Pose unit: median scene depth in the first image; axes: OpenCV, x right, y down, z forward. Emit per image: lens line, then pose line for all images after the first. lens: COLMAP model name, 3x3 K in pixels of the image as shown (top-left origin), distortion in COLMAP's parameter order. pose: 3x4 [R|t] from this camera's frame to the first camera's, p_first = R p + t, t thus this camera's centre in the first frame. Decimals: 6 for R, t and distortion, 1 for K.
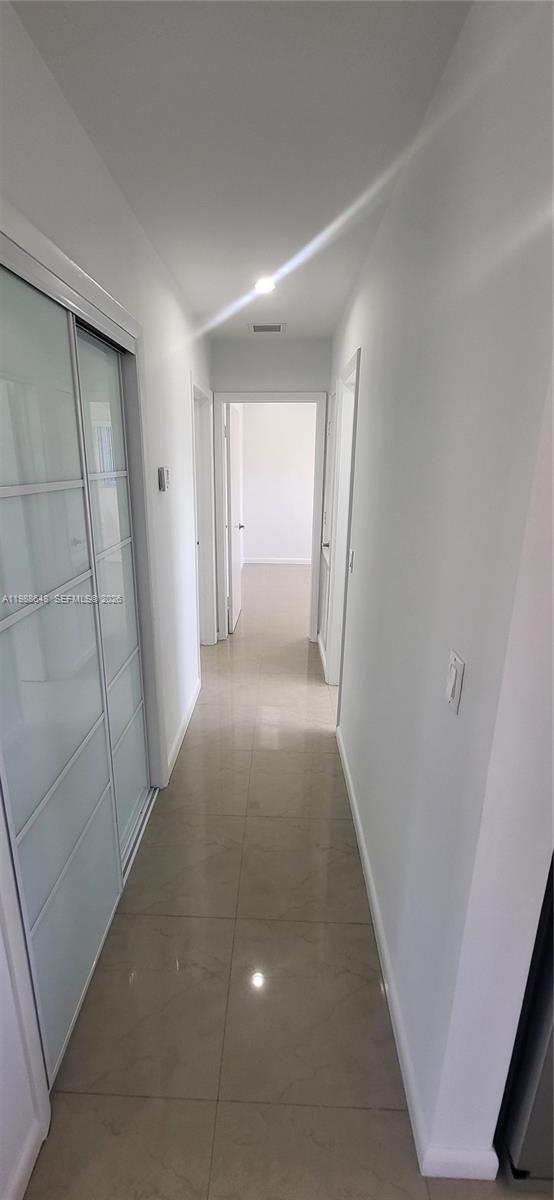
lens RADIAL K [[474.9, 0, 257.0], [0, 474.9, 588.2], [0, 0, 1]] dist [-0.000395, -0.001159]
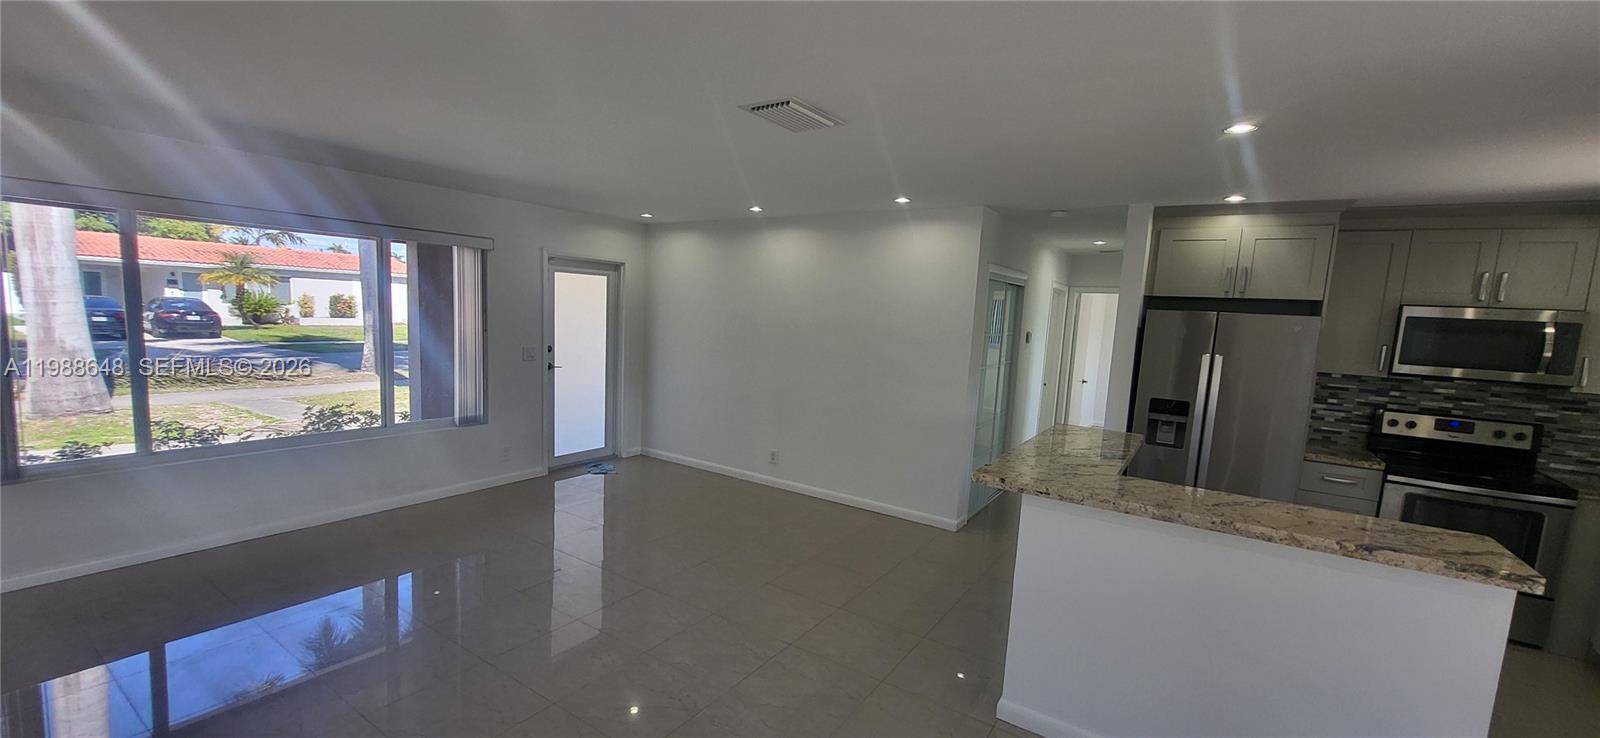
lens RADIAL K [[633.2, 0, 782.8], [0, 633.2, 386.6], [0, 0, 1]] dist [-0.000395, -0.001159]
pose [[0.852796, 0.101551, -0.512275, 0.218320], [-0.184241, 0.976345, -0.113165, 0.329971], [0.488665, 0.190889, 0.851333, -1.238217]]
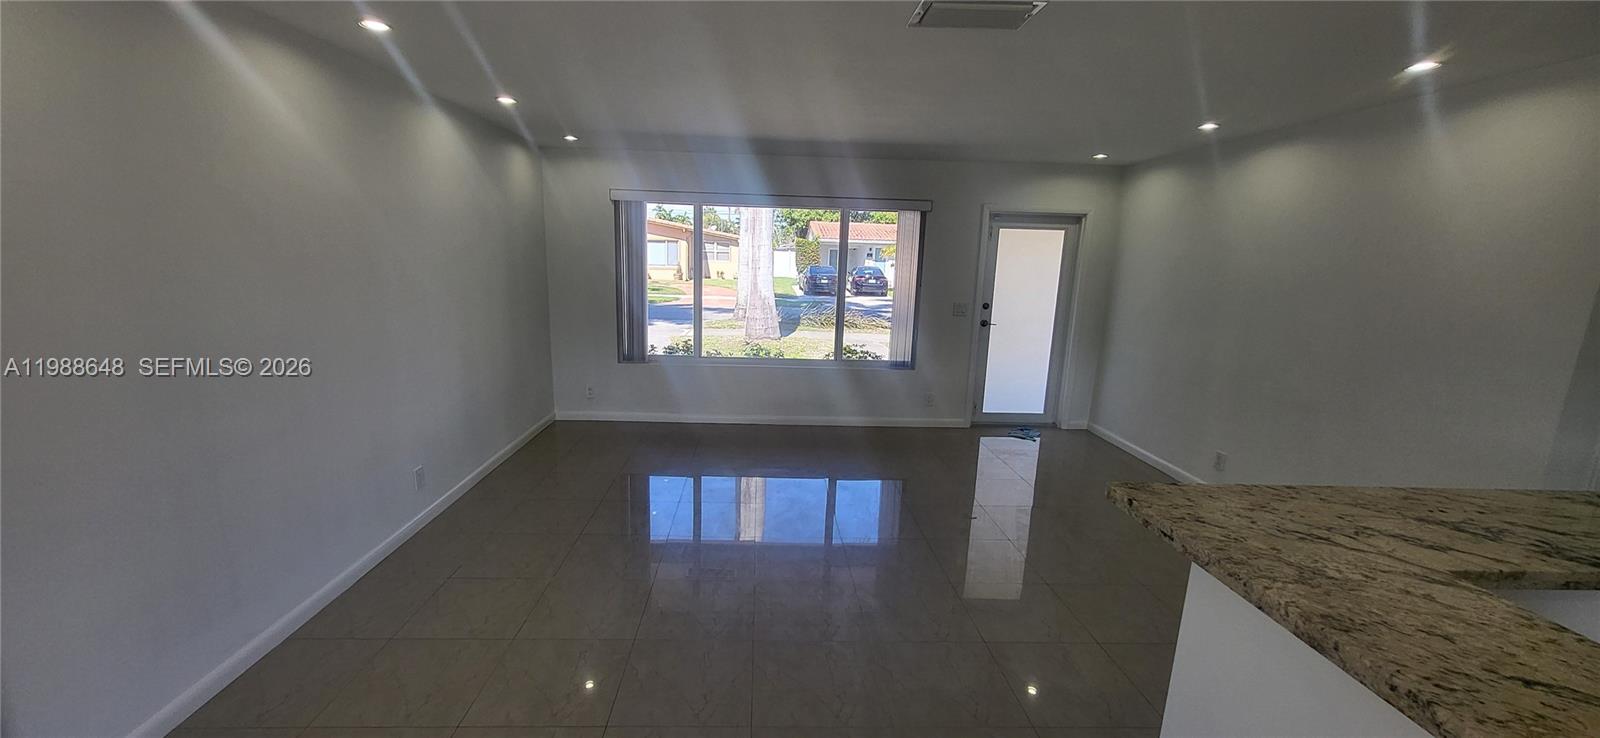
lens RADIAL K [[633.2, 0, 785.2], [0, 633.2, 391.0], [0, 0, 1]] dist [-0.000395, -0.001159]
pose [[0.086339, 0.214481, -0.972905, 0.491849], [-0.296714, 0.937771, 0.180404, 0.219867], [0.951055, 0.273099, 0.144606, -0.811287]]
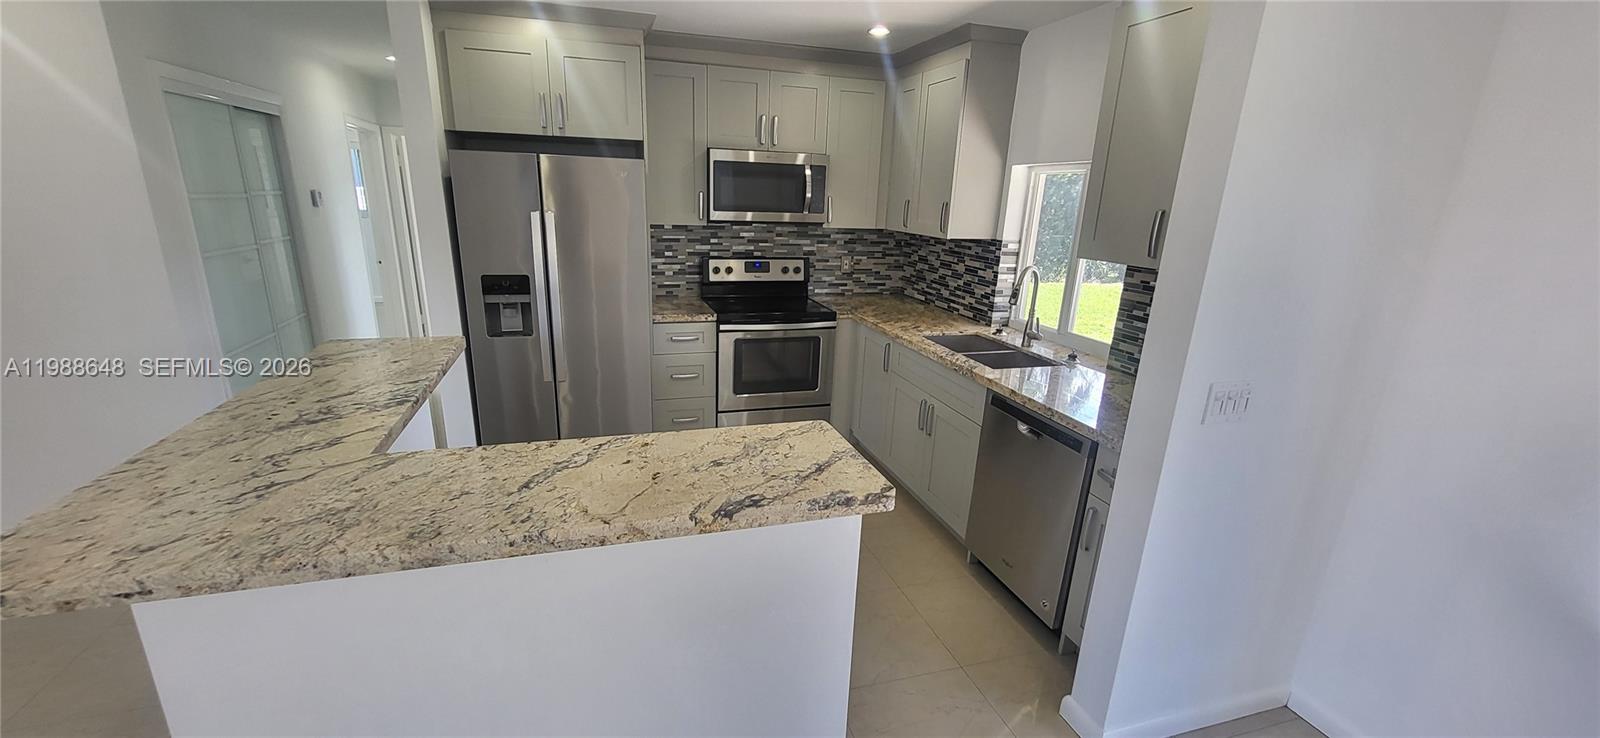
lens RADIAL K [[633.2, 0, 782.8], [0, 633.2, 387.4], [0, 0, 1]] dist [-0.000395, -0.001159]
pose [[0.942680, -0.074924, 0.325179, 0.305088], [0.064402, 0.996996, 0.043018, 0.227195], [-0.327425, -0.019610, 0.944674, -0.835069]]
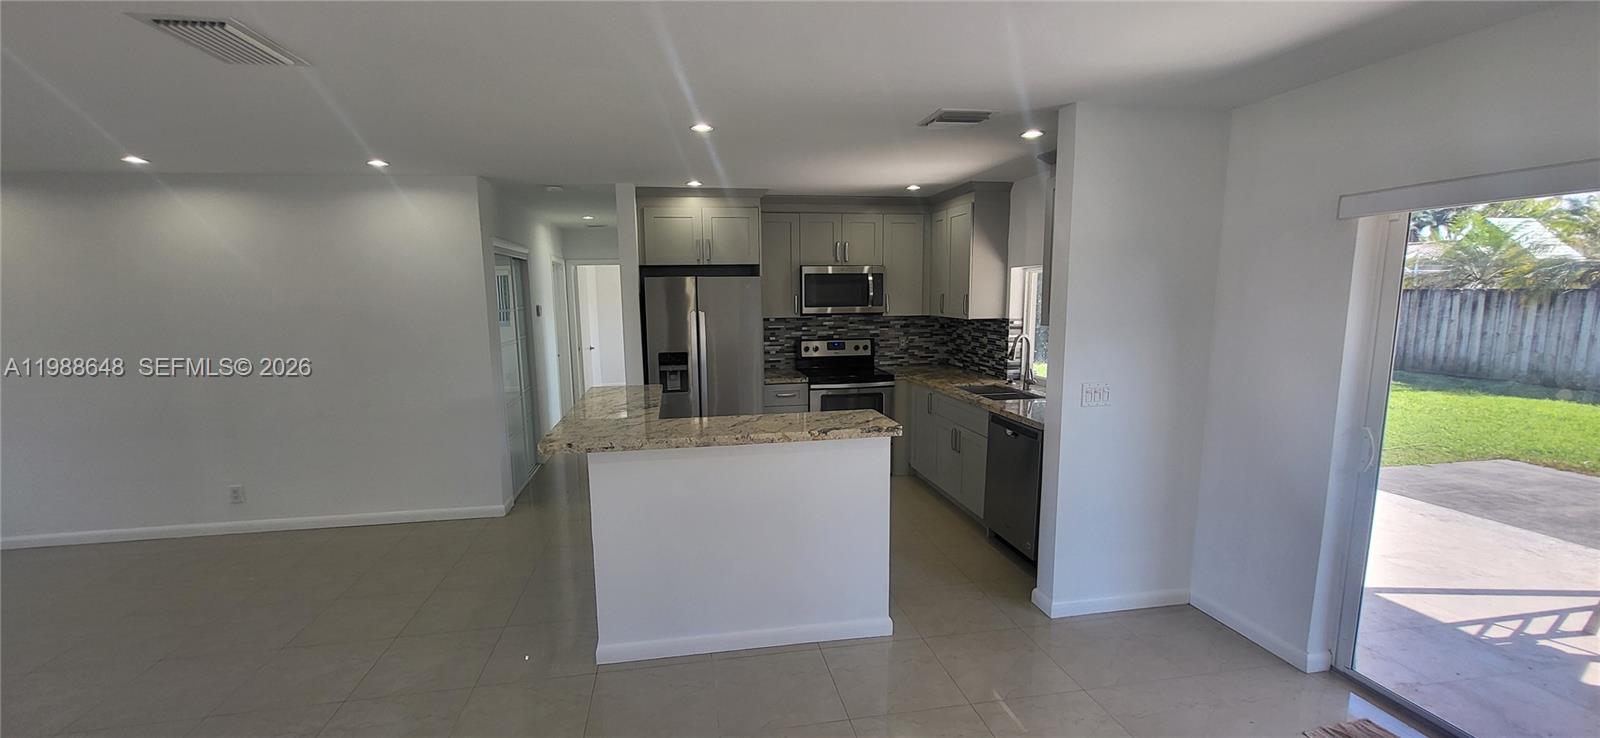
lens RADIAL K [[633.2, 0, 784.8], [0, 633.2, 383.1], [0, 0, 1]] dist [-0.000395, -0.001159]
pose [[0.975173, -0.049514, 0.215838, 0.163982], [0.077317, 0.989472, -0.122337, 0.345228], [-0.207508, 0.135988, 0.968735, -1.274915]]
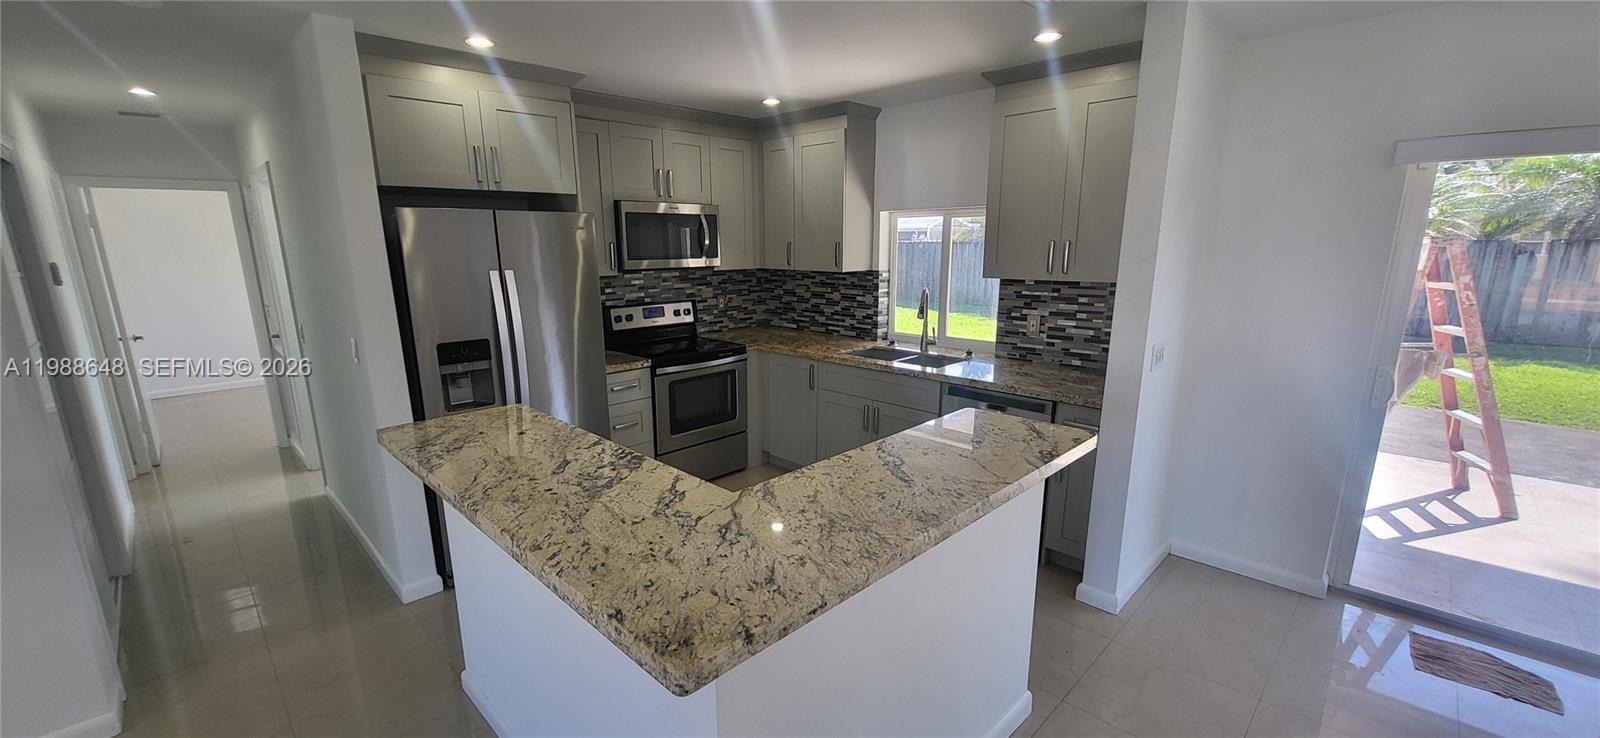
lens RADIAL K [[633.2, 0, 784.4], [0, 633.2, 385.6], [0, 0, 1]] dist [-0.000395, -0.001159]
pose [[0.677714, -0.175675, 0.714032, -0.101292], [0.208983, 0.977016, 0.042024, 0.186649], [-0.705003, 0.120740, 0.698851, -0.698536]]
